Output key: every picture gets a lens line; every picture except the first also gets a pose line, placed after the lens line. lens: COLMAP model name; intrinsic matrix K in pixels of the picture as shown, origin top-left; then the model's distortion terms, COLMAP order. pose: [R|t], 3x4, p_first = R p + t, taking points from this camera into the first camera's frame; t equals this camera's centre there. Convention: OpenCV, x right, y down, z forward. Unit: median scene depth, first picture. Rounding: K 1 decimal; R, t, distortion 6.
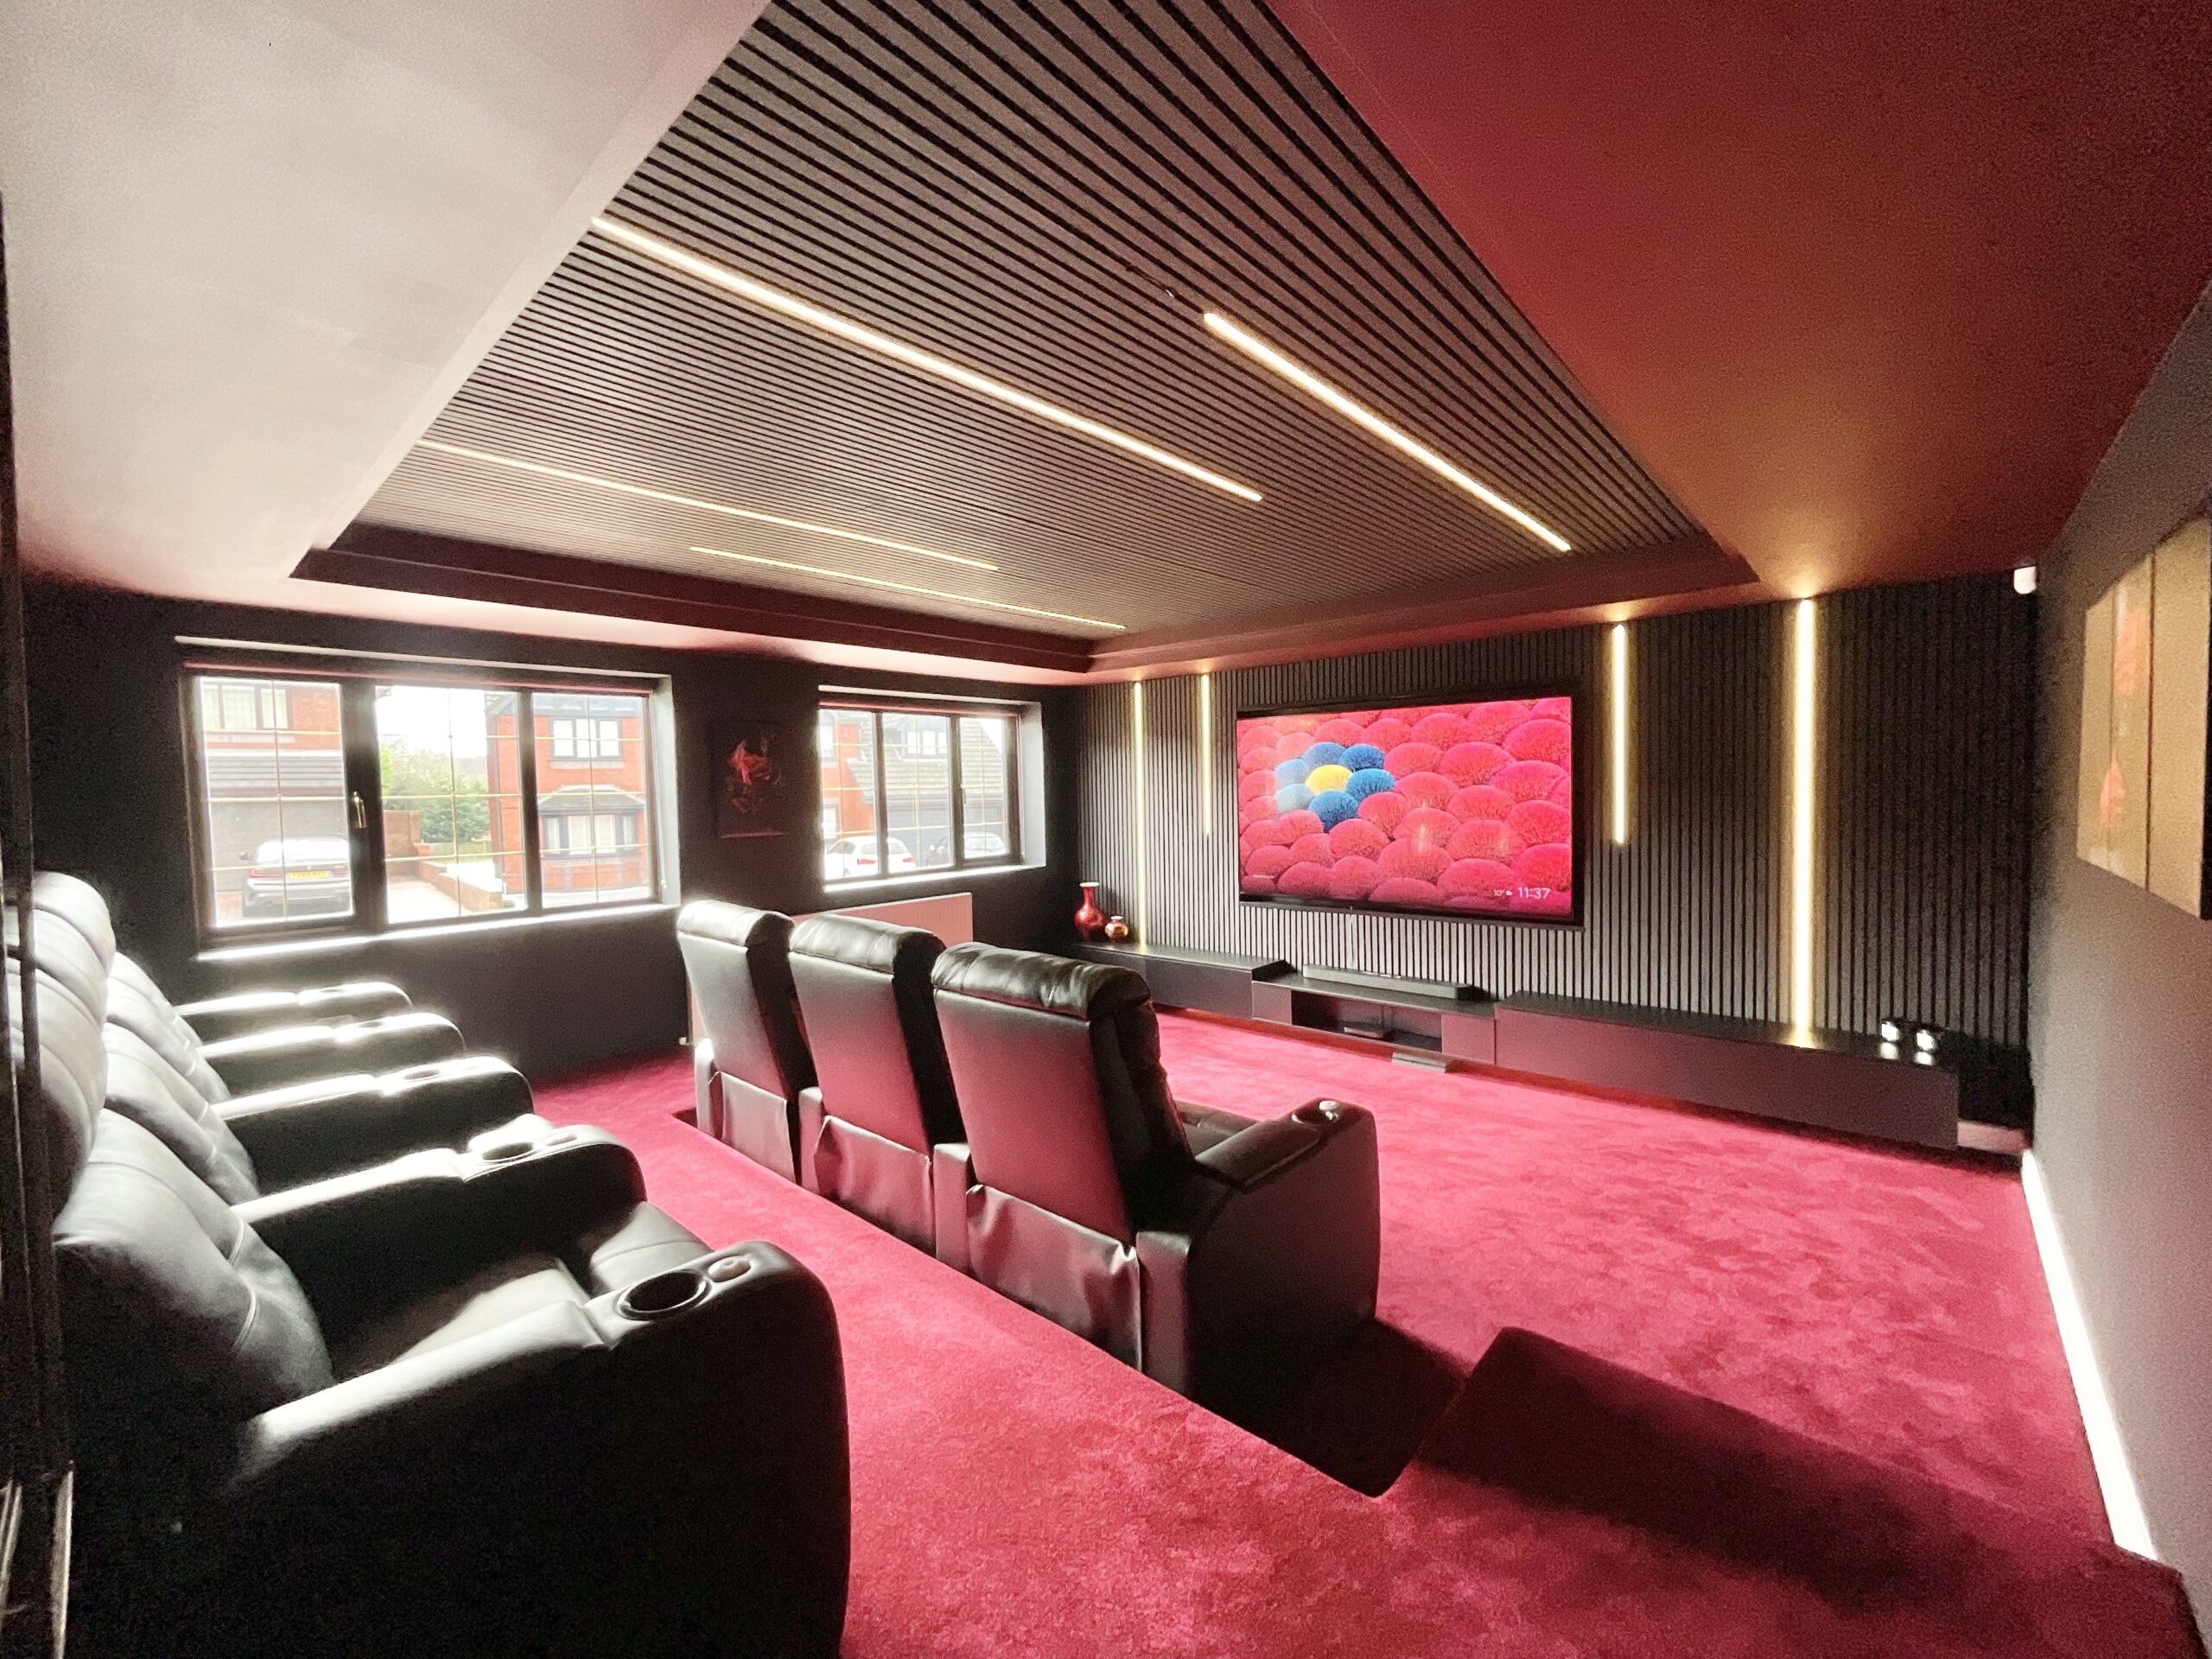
lens RADIAL K [[901.0, 0, 1104.9], [0, 901.0, 825.6], [0, 0, 1]] dist [-0.000116, -0.000097]
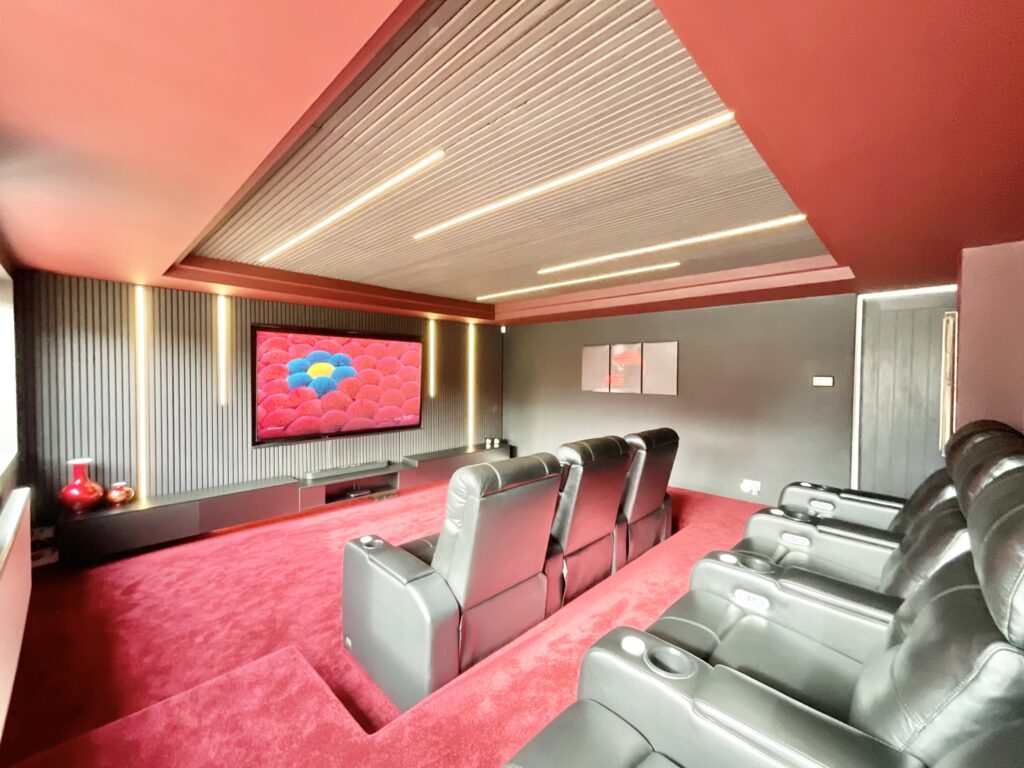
lens RADIAL K [[417.1, 0, 512.2], [0, 417.1, 383.0], [0, 0, 1]] dist [-0.000116, -0.000097]
pose [[0.035673, -0.004017, 0.999355, -0.644001], [0.036105, 0.999344, 0.002728, -0.013896], [-0.998711, 0.035985, 0.035795, 0.600143]]
